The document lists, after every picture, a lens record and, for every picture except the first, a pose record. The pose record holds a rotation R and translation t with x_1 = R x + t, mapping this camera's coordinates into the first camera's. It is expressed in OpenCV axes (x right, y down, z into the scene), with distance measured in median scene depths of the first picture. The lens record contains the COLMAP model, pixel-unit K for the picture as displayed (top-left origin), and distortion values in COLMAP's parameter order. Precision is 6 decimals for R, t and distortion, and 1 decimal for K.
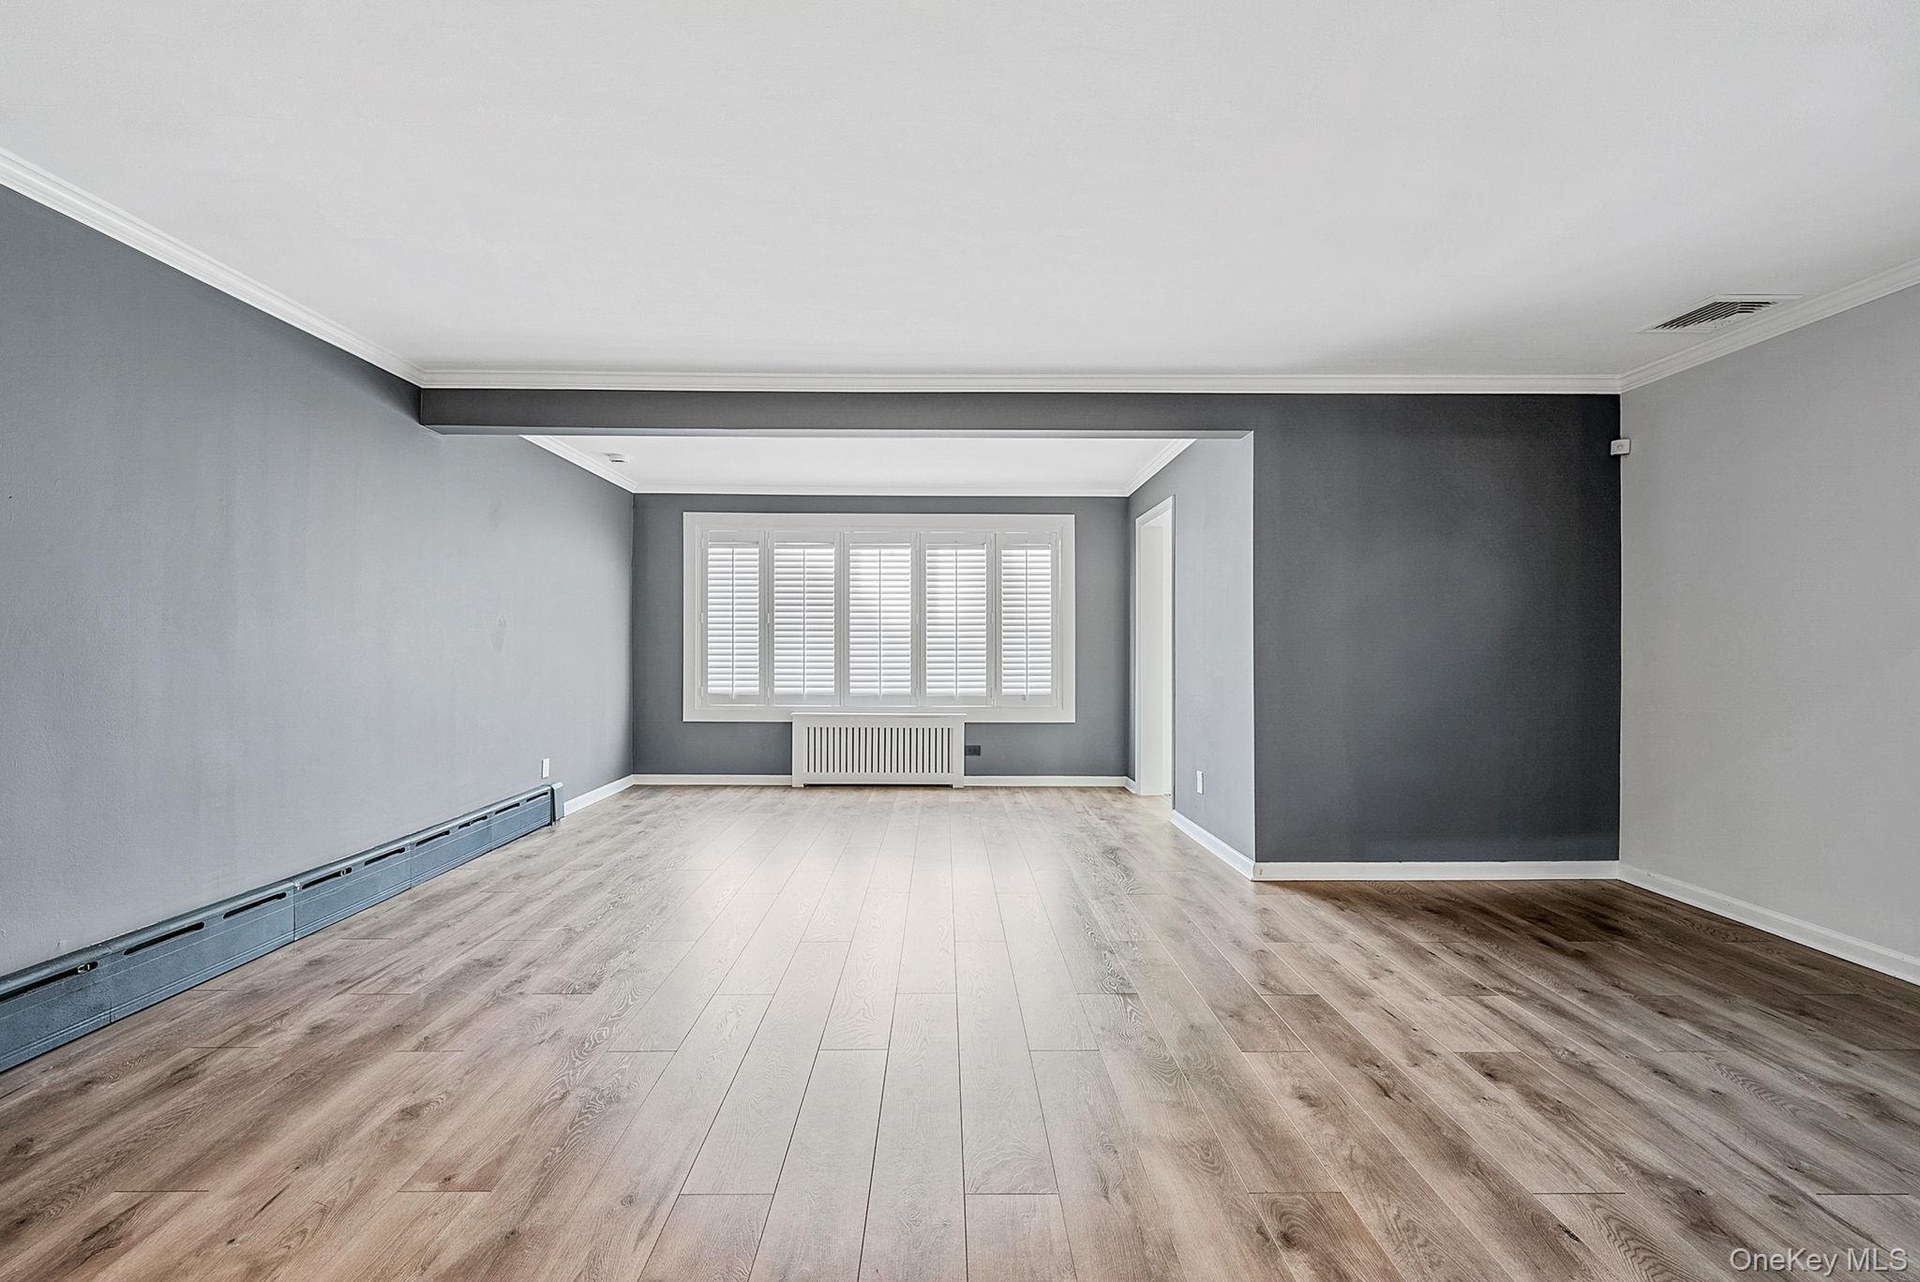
lens RADIAL K [[749.4, 0, 950.3], [0, 749.4, 634.1], [0, 0, 1]] dist [-0.003065, -0.000061]
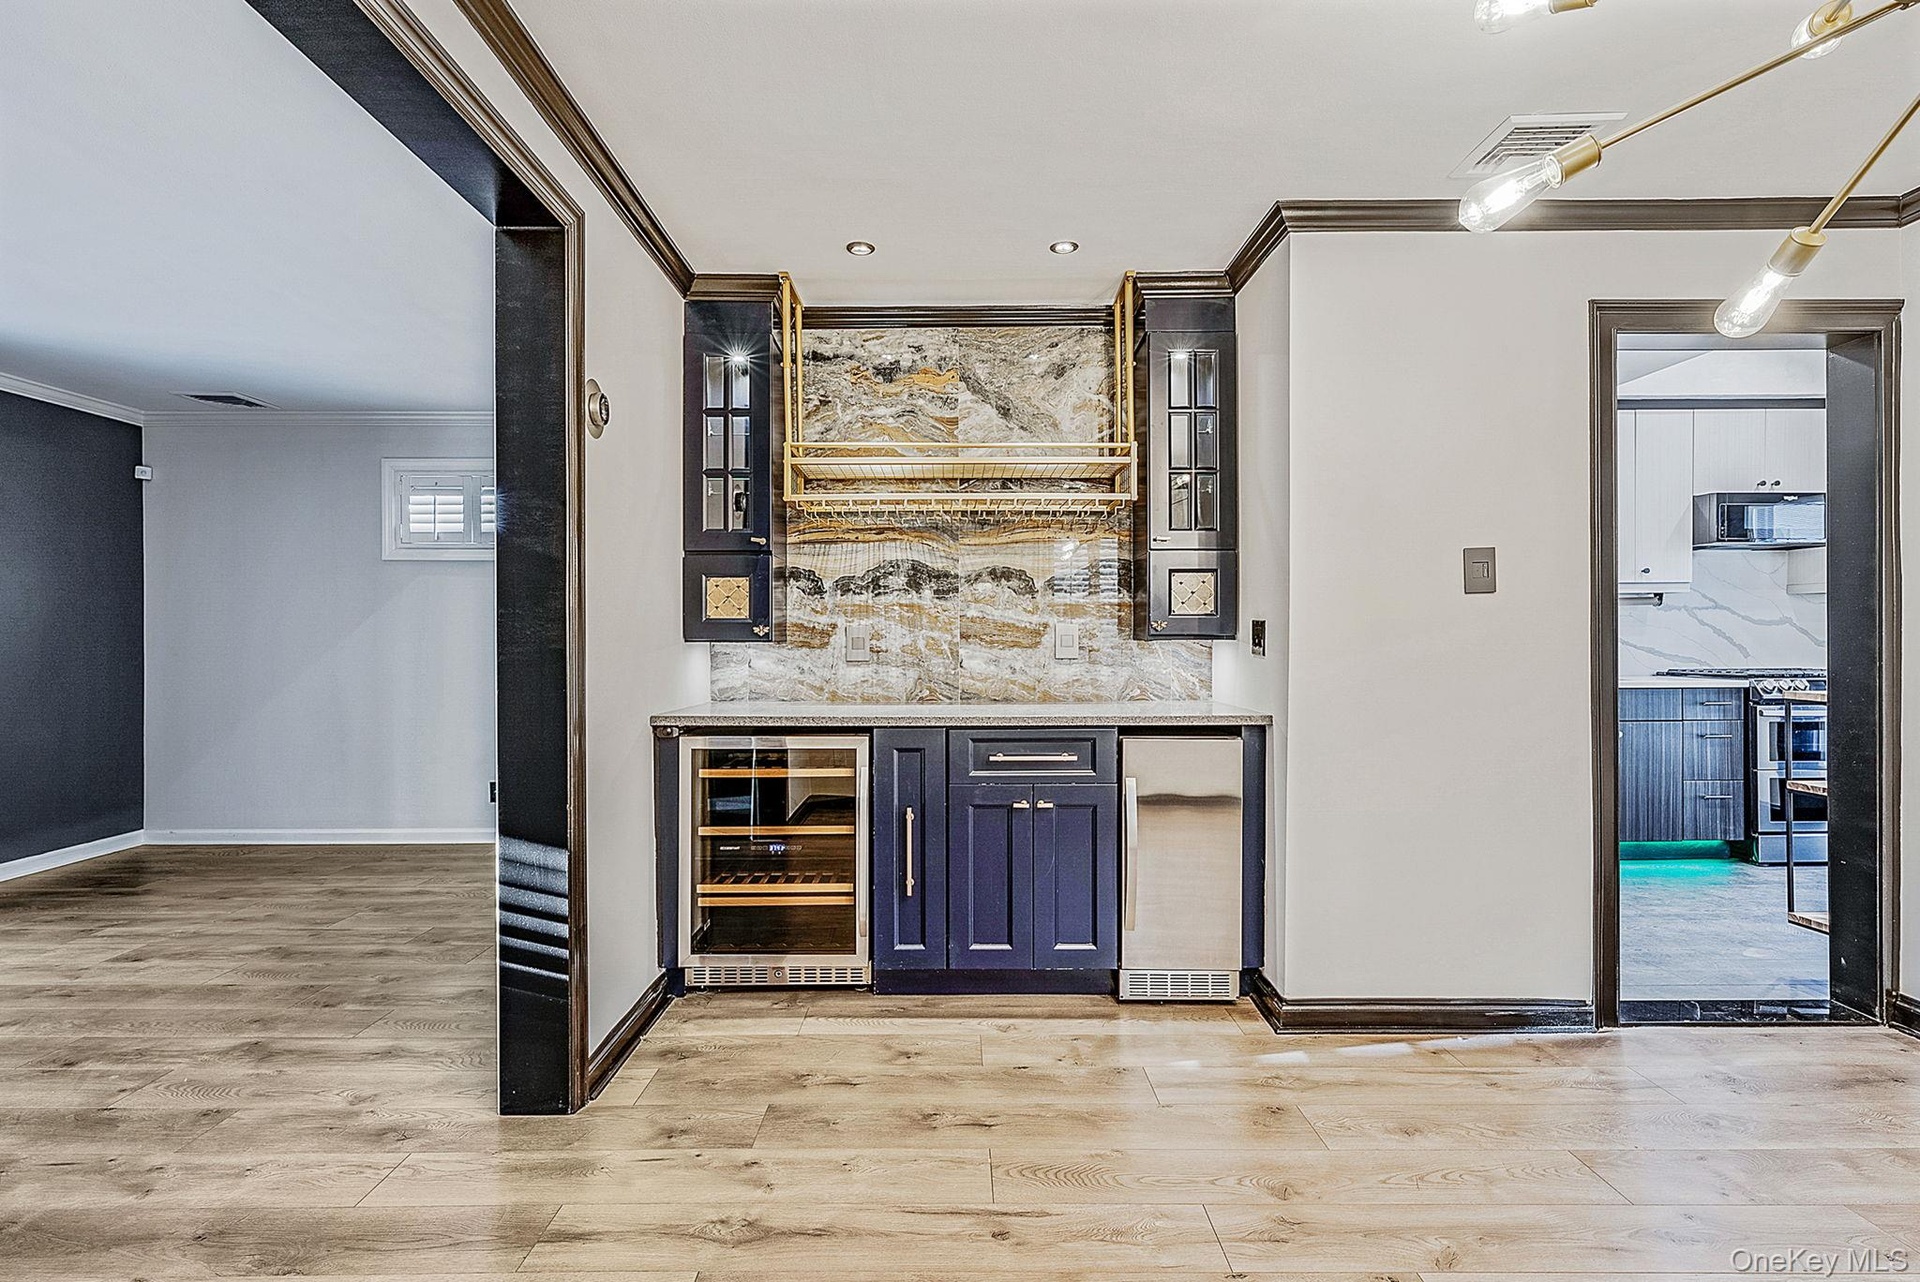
lens RADIAL K [[893.5, 0, 950.6], [0, 893.5, 640.4], [0, 0, 1]] dist [0.001340, -0.001030]
pose [[0.011022, -0.005355, 0.999925, -0.575839], [-0.005870, 0.999968, 0.005420, -0.006883], [-0.999922, -0.005929, 0.010991, -0.324021]]
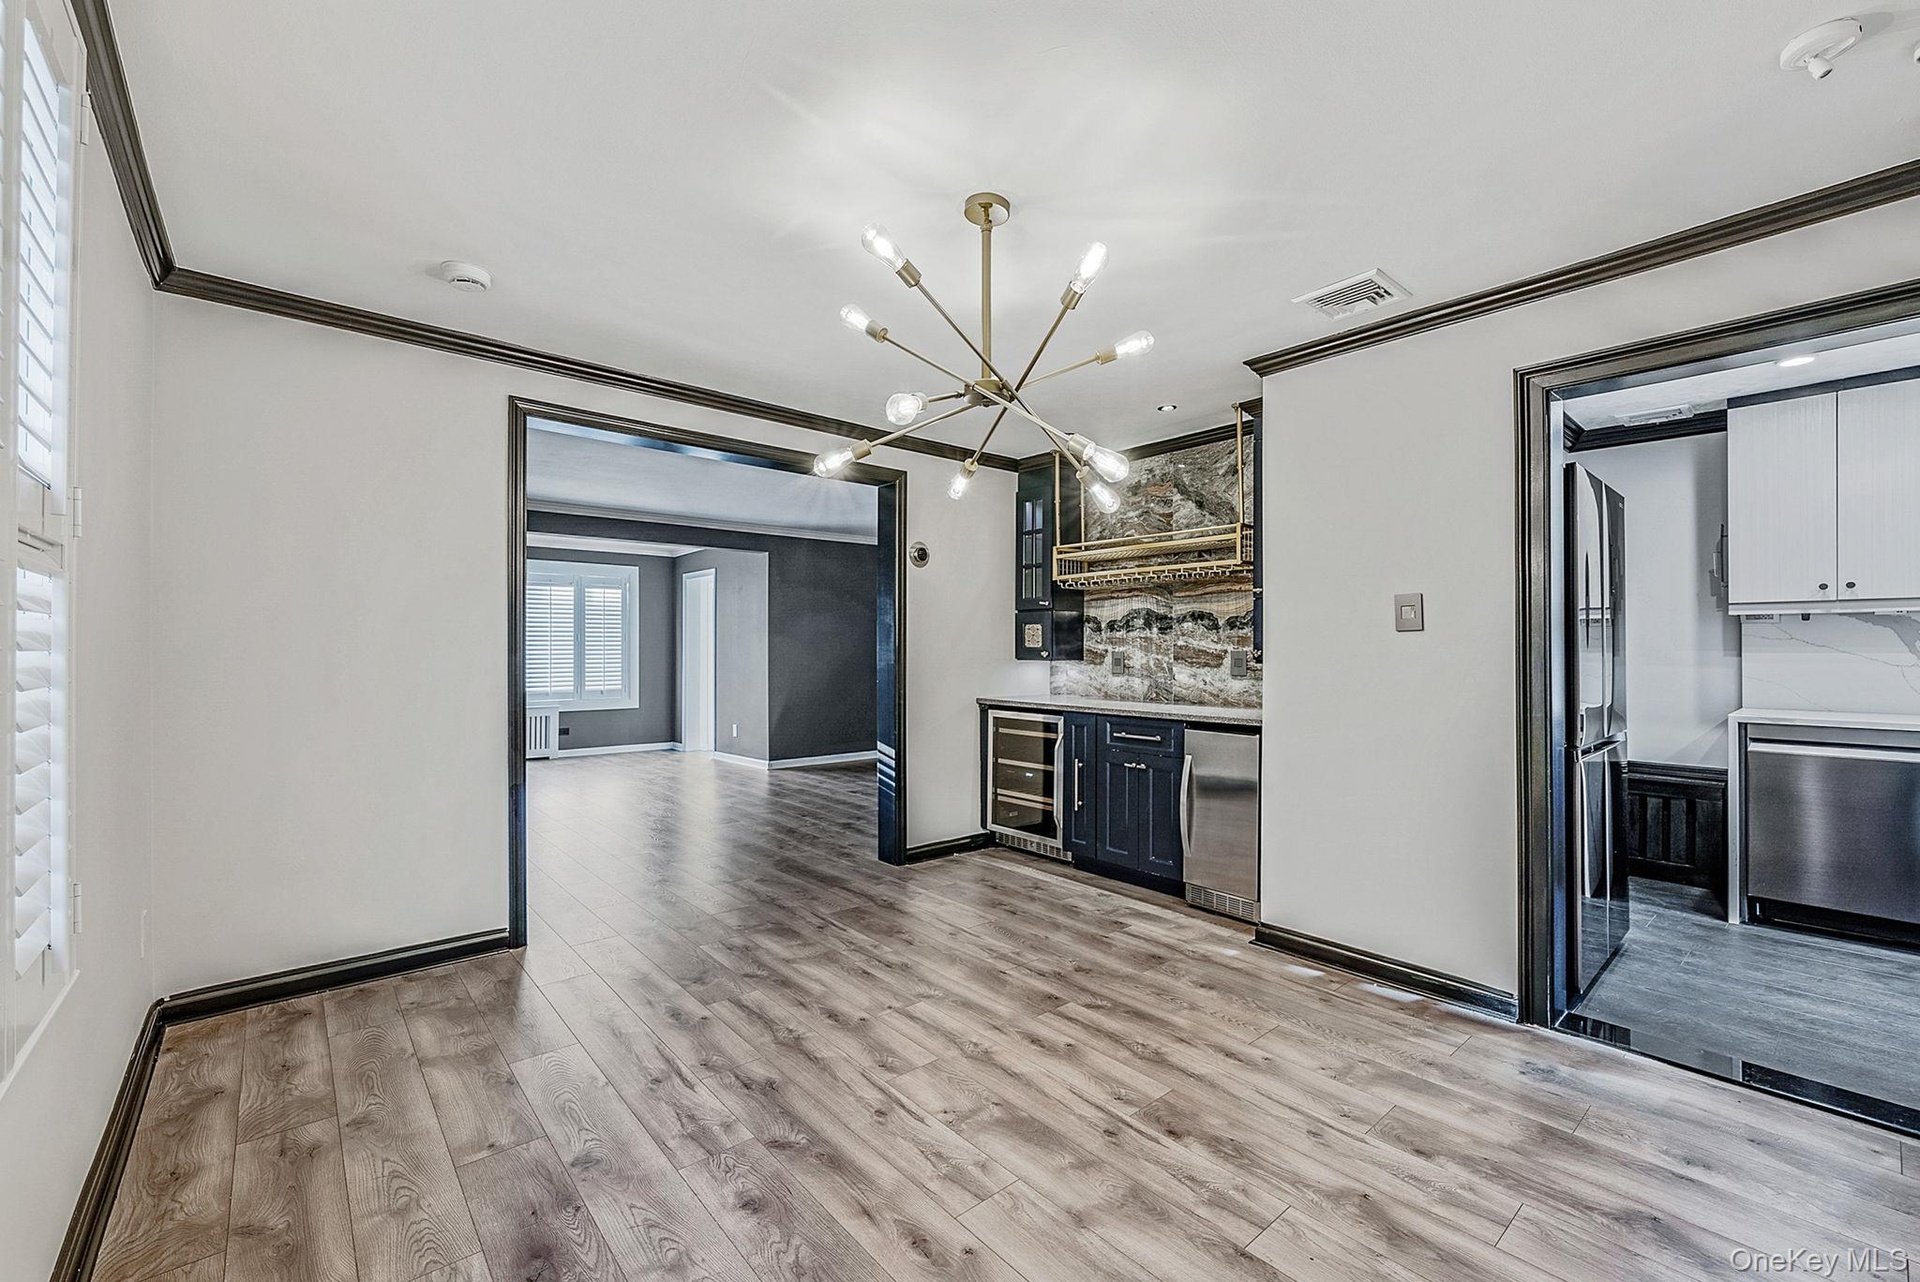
lens RADIAL K [[765.3, 0, 953.3], [0, 765.3, 650.0], [0, 0, 1]] dist [-0.004064, 0.001686]
pose [[0.759373, -0.005902, 0.650629, -0.702077], [-0.002765, 0.999921, 0.012297, -0.038744], [-0.650650, -0.011137, 0.759296, -1.148619]]
